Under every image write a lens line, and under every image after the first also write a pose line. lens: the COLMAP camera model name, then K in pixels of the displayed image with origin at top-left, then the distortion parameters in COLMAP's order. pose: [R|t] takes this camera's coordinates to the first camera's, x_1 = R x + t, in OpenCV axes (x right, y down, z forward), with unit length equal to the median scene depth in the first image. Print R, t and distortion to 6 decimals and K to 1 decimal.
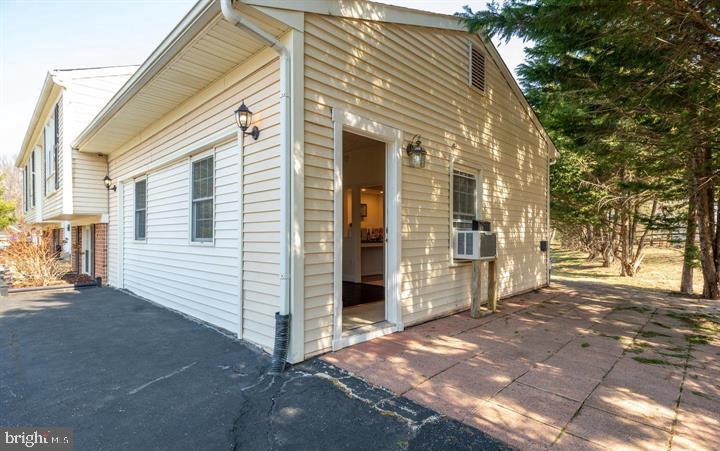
lens RADIAL K [[361.8, 0, 359.2], [0, 361.8, 228.8], [0, 0, 1]] dist [0.038888, -0.003291]
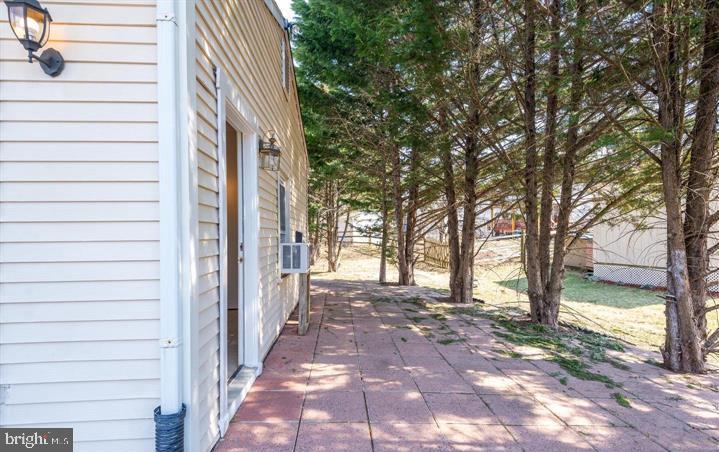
lens RADIAL K [[361.3, 0, 359.4], [0, 361.3, 230.0], [0, 0, 1]] dist [0.038888, -0.003291]
pose [[0.674340, 0.007188, 0.738386, -0.376714], [-0.009162, 0.999957, -0.001367, -0.038147], [-0.738364, -0.005843, 0.674377, 0.345938]]
